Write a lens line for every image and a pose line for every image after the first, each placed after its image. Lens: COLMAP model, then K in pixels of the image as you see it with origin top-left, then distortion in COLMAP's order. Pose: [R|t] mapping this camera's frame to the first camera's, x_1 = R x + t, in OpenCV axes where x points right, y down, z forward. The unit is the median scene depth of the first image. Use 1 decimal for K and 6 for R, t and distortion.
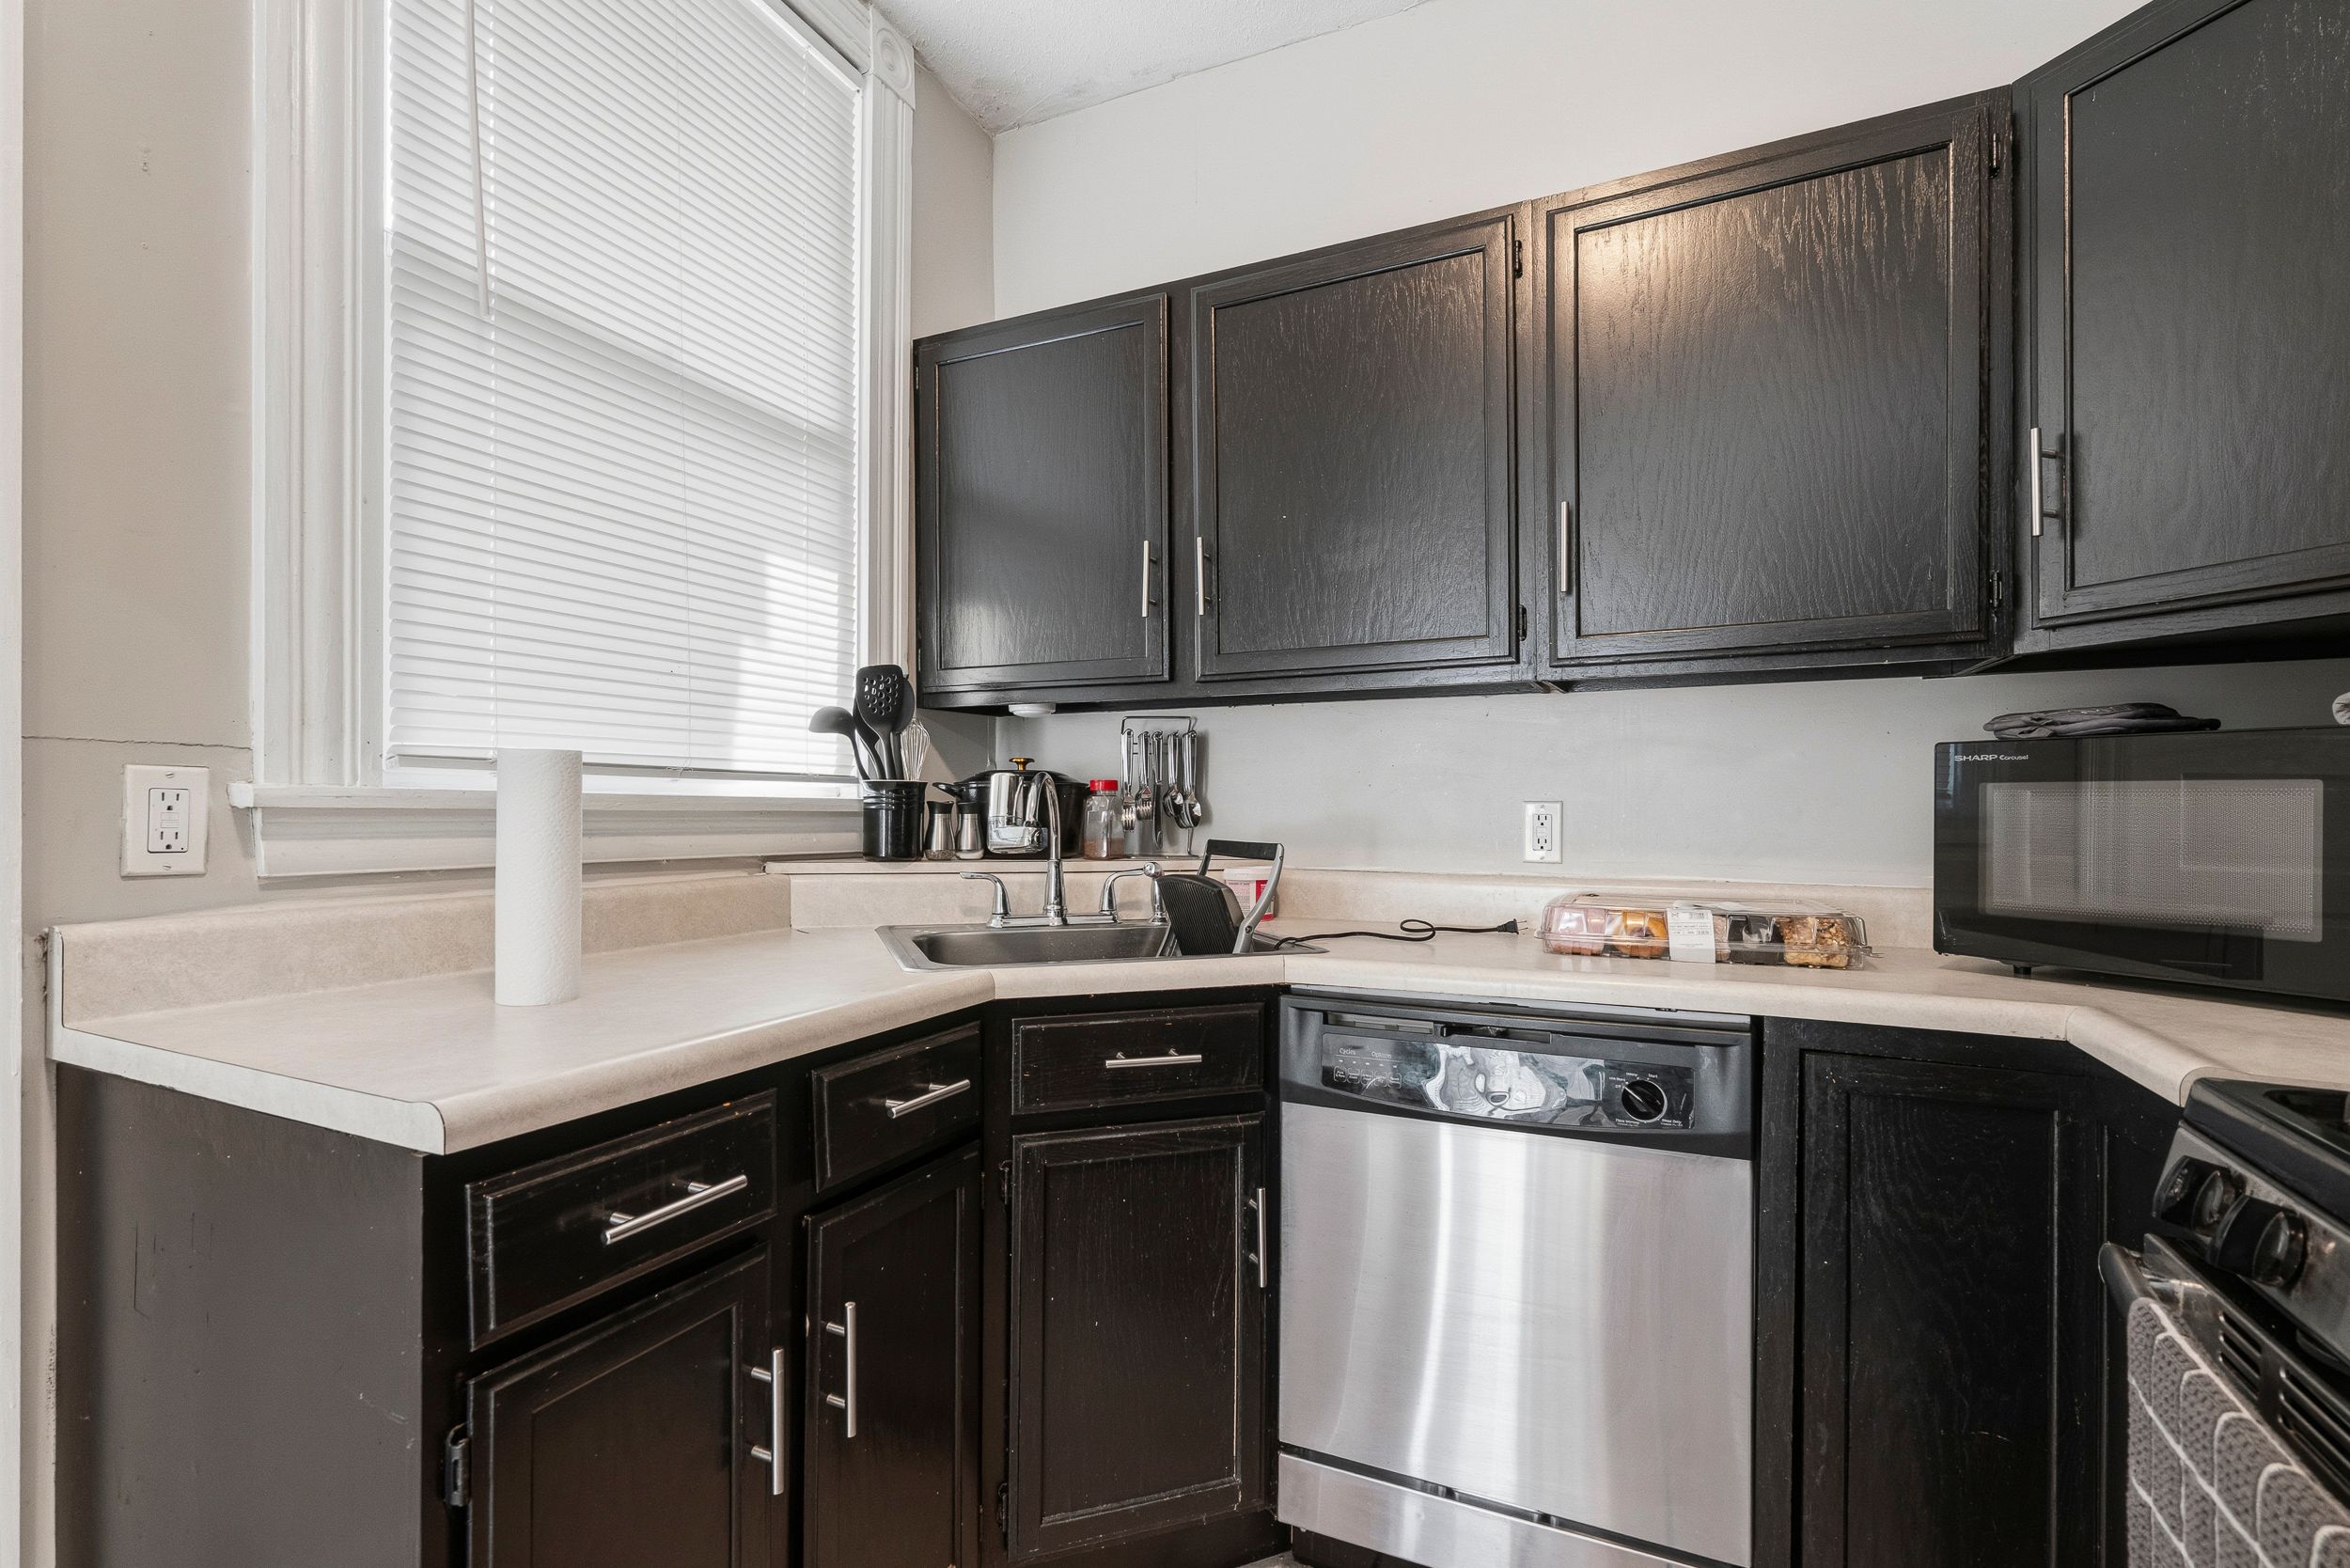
lens RADIAL K [[1070.7, 0, 1169.7], [0, 1070.7, 785.1], [0, 0, 1]] dist [-0.006695, 0.003162]
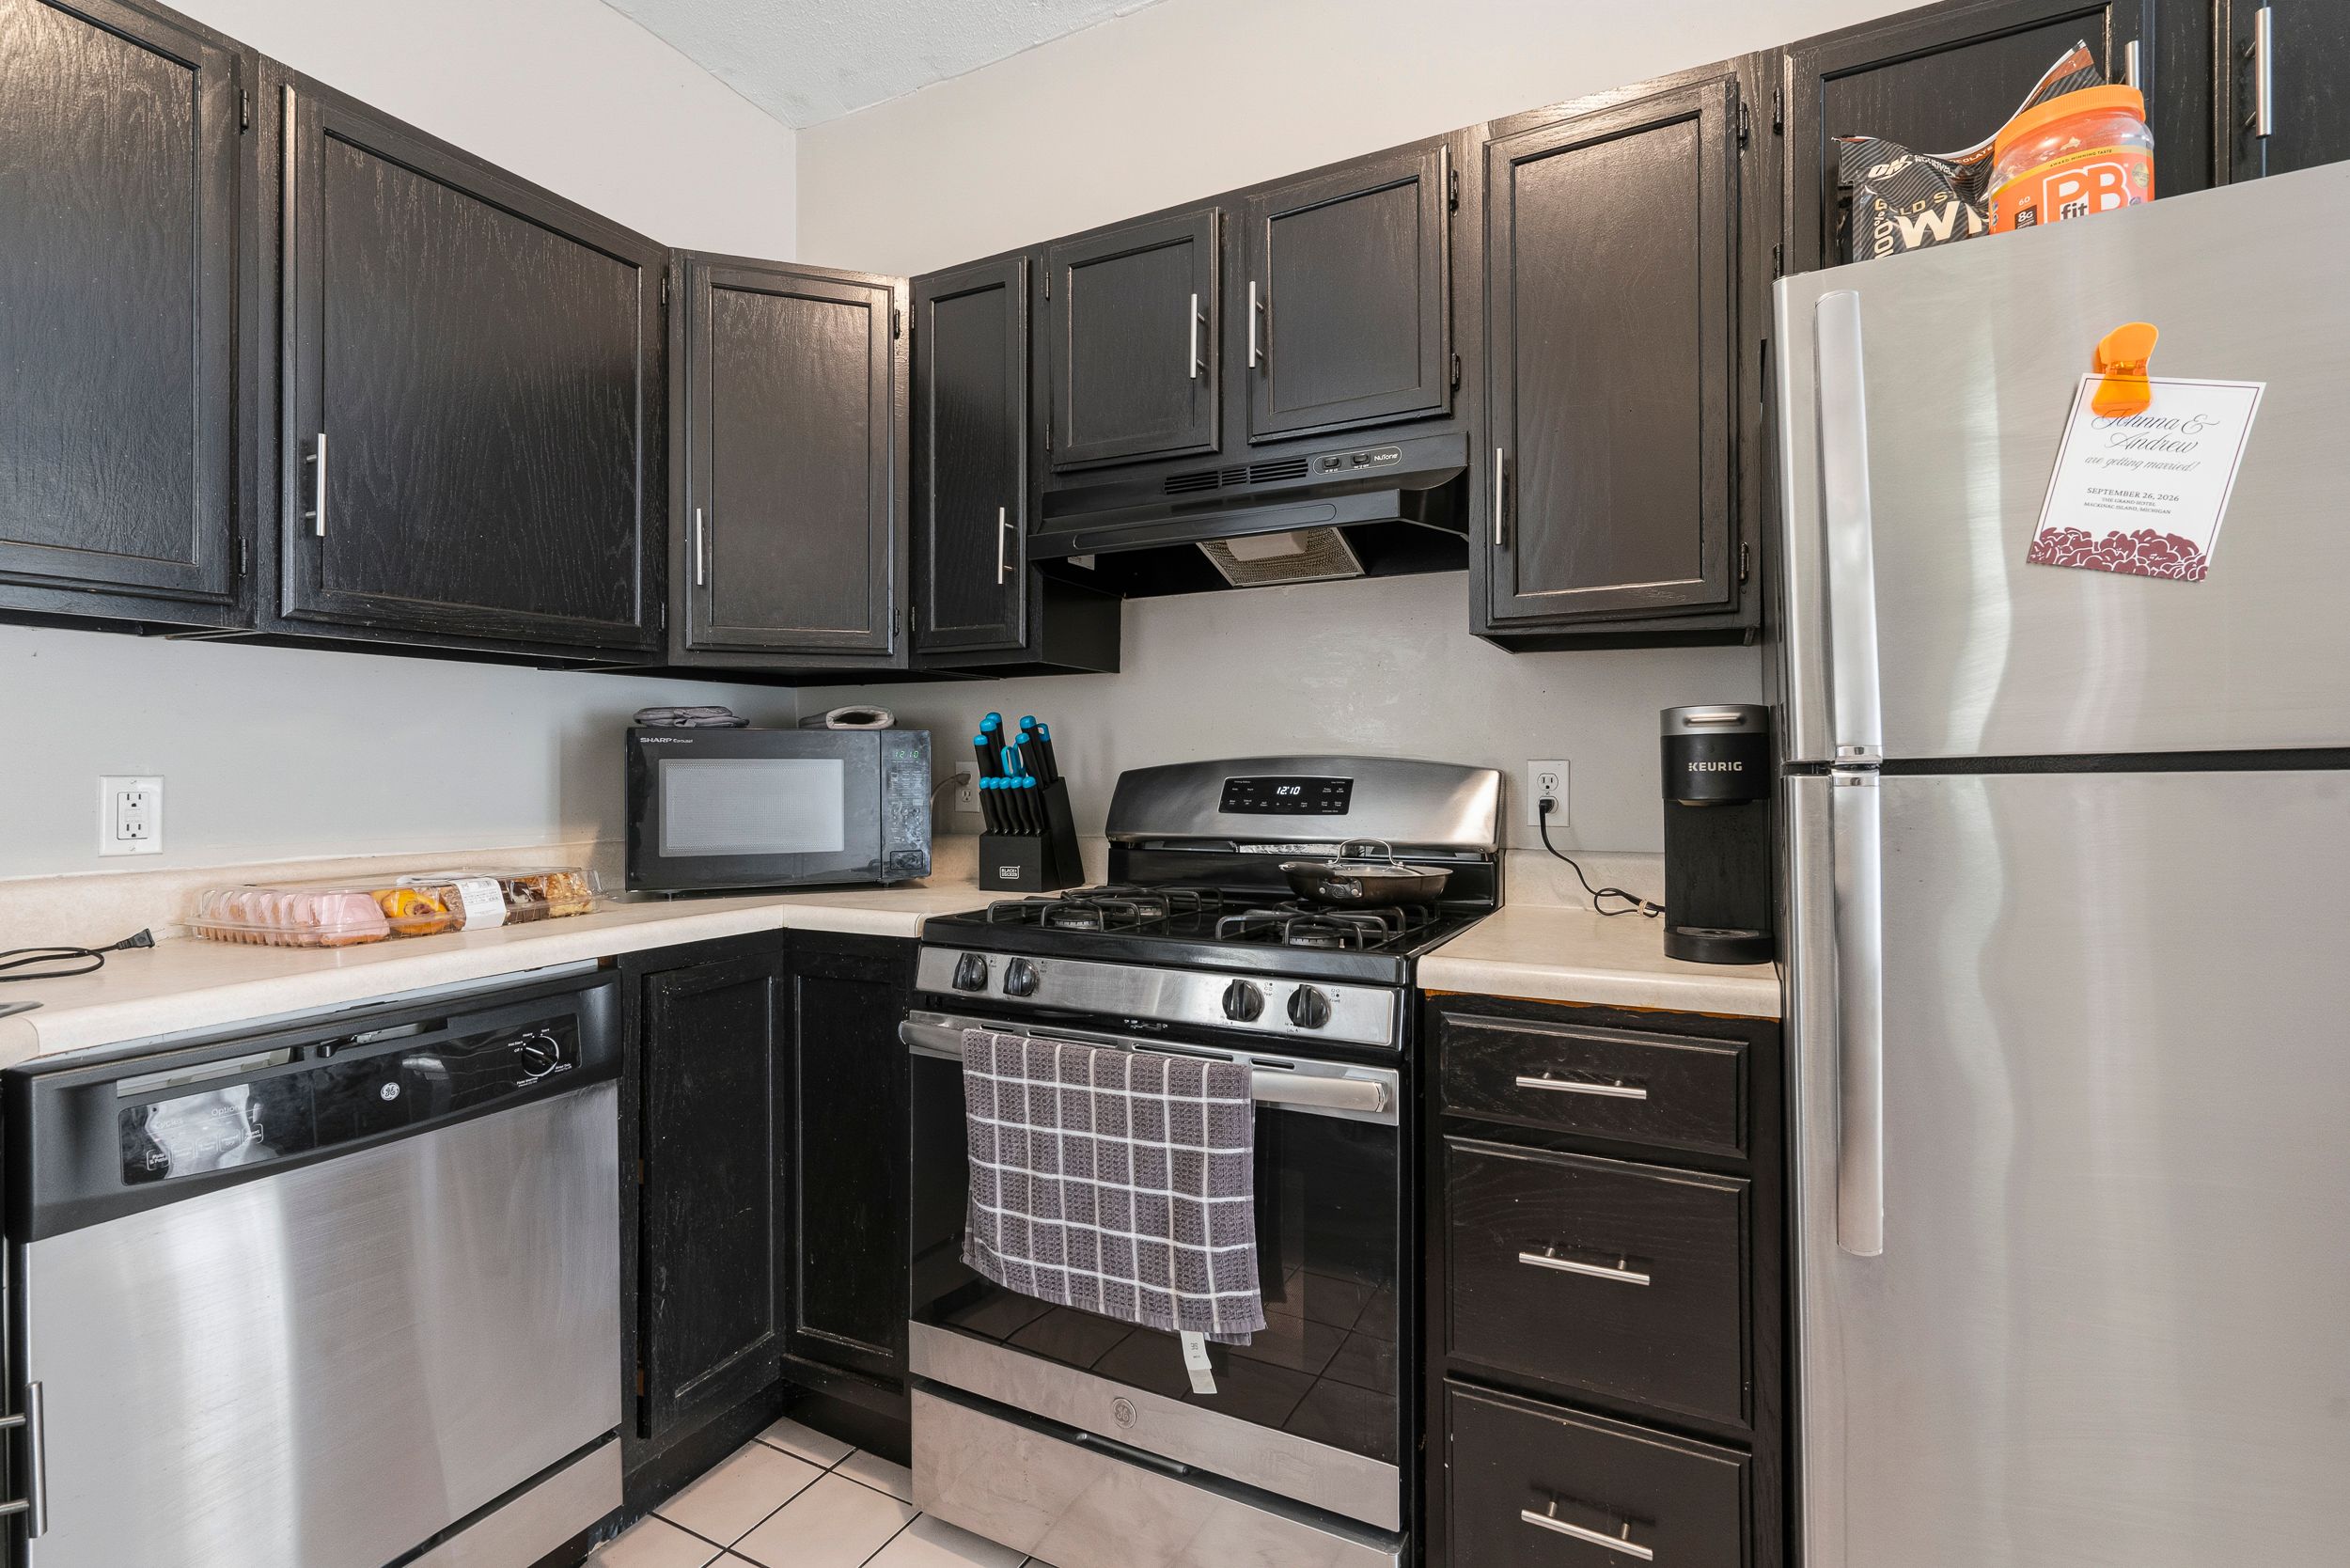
lens RADIAL K [[1070.7, 0, 1197.6], [0, 1070.7, 769.9], [0, 0, 1]] dist [-0.006695, 0.003162]
pose [[0.008191, 0.001961, 0.999965, -0.537335], [-0.012505, 0.999920, -0.001858, 0.004791], [-0.999888, -0.012489, 0.008215, 0.300595]]
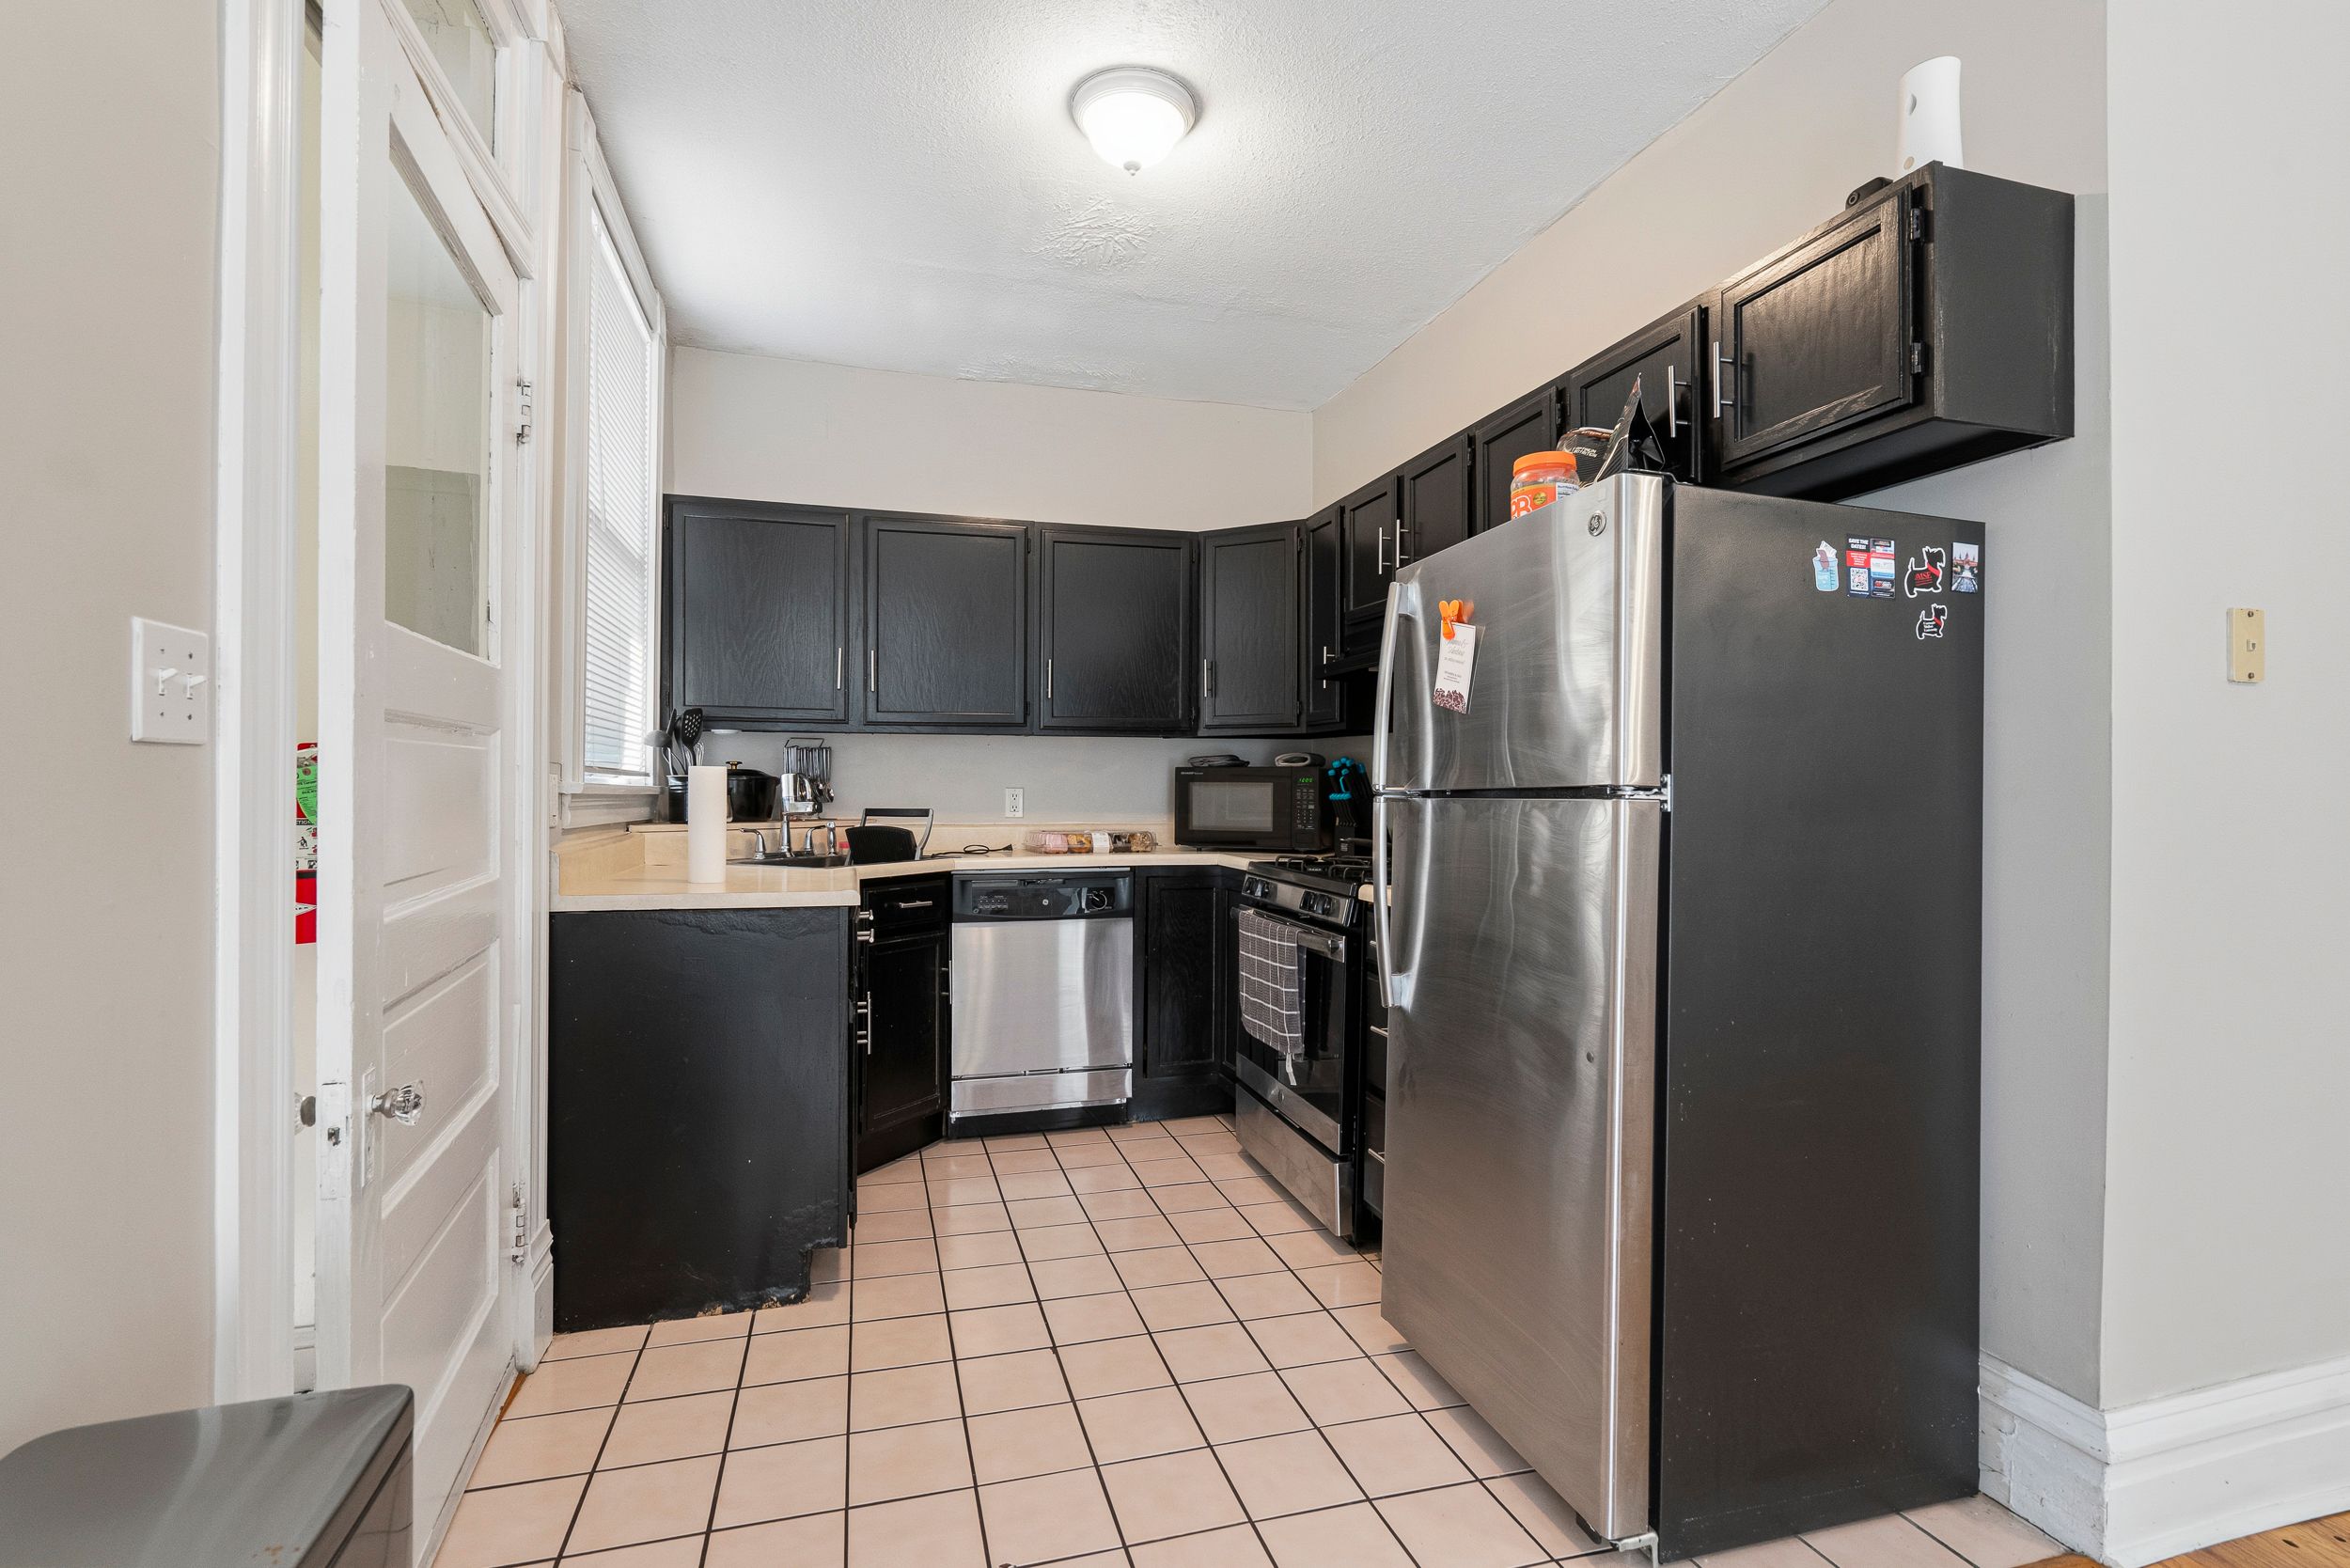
lens RADIAL K [[1070.7, 0, 1166.5], [0, 1070.7, 778.1], [0, 0, 1]] dist [-0.006695, 0.003162]
pose [[0.734249, 0.006663, 0.678847, -1.104297], [-0.015385, 0.999858, 0.006828, -0.030043], [-0.678706, -0.015458, 0.734248, -0.947131]]
